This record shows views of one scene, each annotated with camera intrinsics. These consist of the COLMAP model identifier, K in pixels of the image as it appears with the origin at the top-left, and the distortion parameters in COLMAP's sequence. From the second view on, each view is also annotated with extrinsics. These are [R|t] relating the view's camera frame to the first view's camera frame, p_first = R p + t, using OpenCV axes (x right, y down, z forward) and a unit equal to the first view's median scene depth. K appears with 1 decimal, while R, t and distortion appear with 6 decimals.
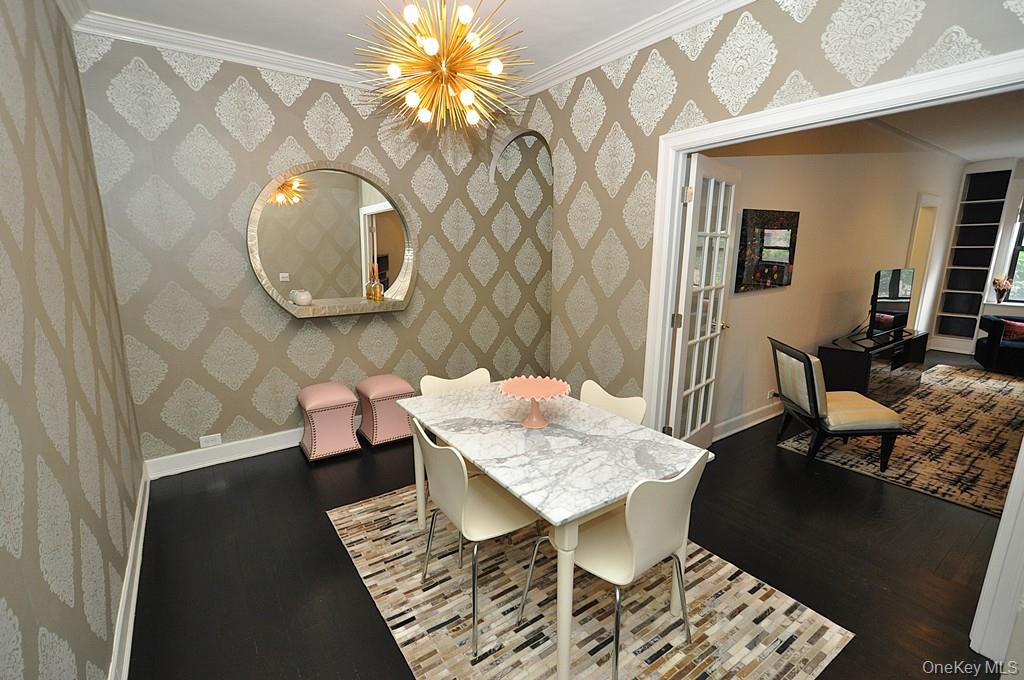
lens RADIAL K [[452.9, 0, 512.0], [0, 452.9, 351.3], [0, 0, 1]] dist [-0.001319, -0.001036]
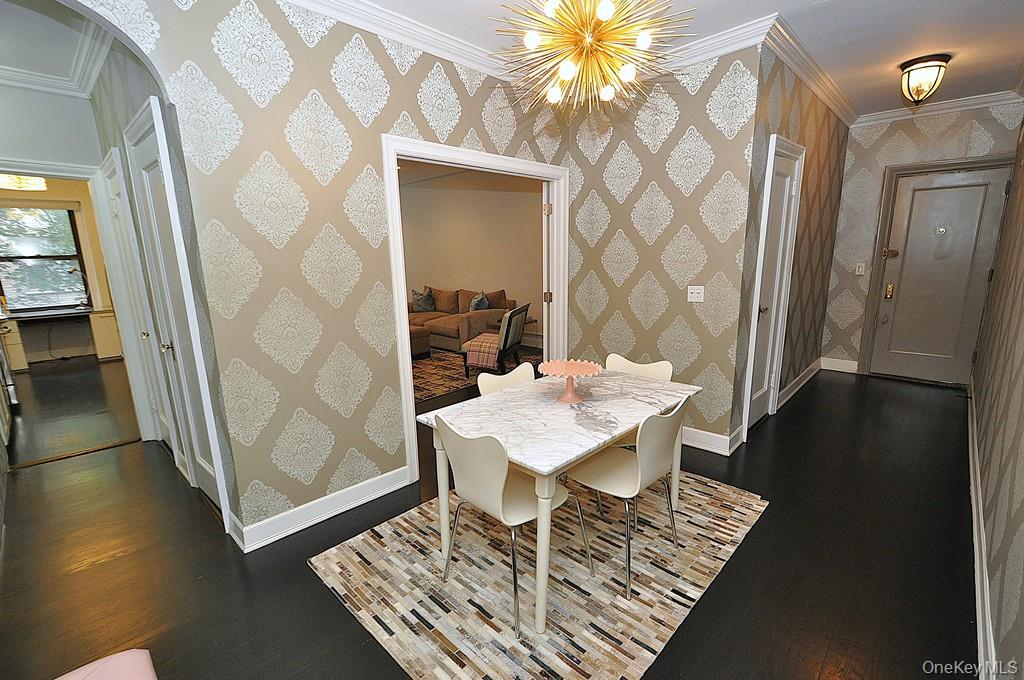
lens RADIAL K [[452.9, 0, 512.0], [0, 452.9, 351.3], [0, 0, 1]] dist [-0.001319, -0.001036]
pose [[-0.188639, -0.206994, 0.959984, -0.975211], [0.233373, 0.940082, 0.248561, -0.266335], [-0.953914, 0.270923, -0.129030, 1.255025]]
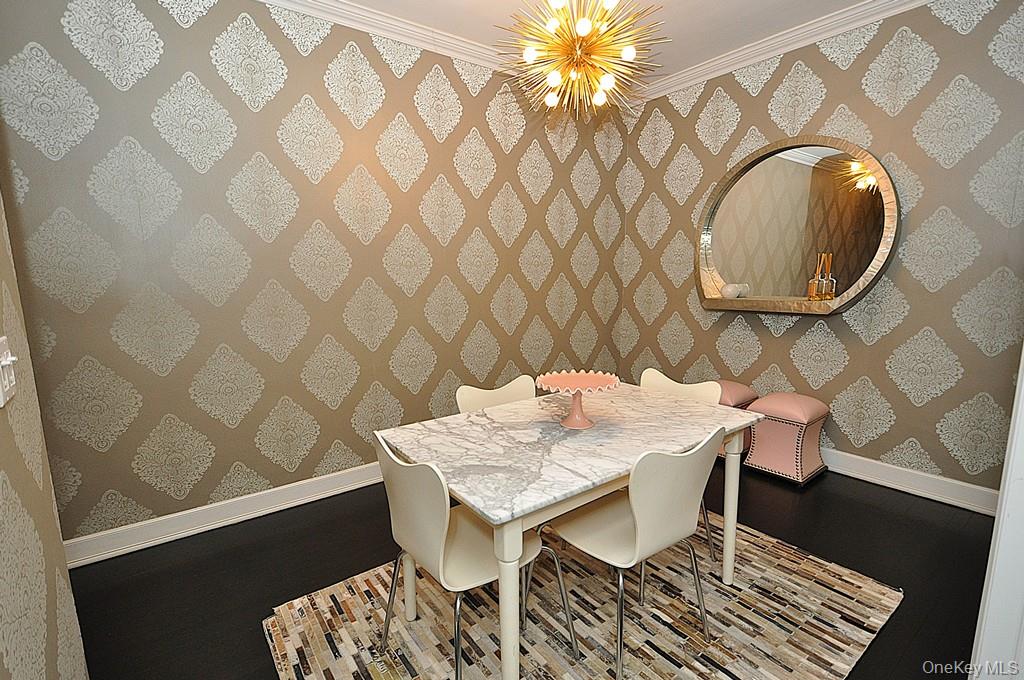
lens RADIAL K [[463.0, 0, 511.3], [0, 463.0, 351.5], [0, 0, 1]] dist [0.000323, -0.000384]
pose [[0.026990, 0.161272, -0.986541, 0.887303], [-0.197521, 0.968303, 0.152887, -0.082025], [0.979927, 0.190736, 0.057989, 0.808161]]
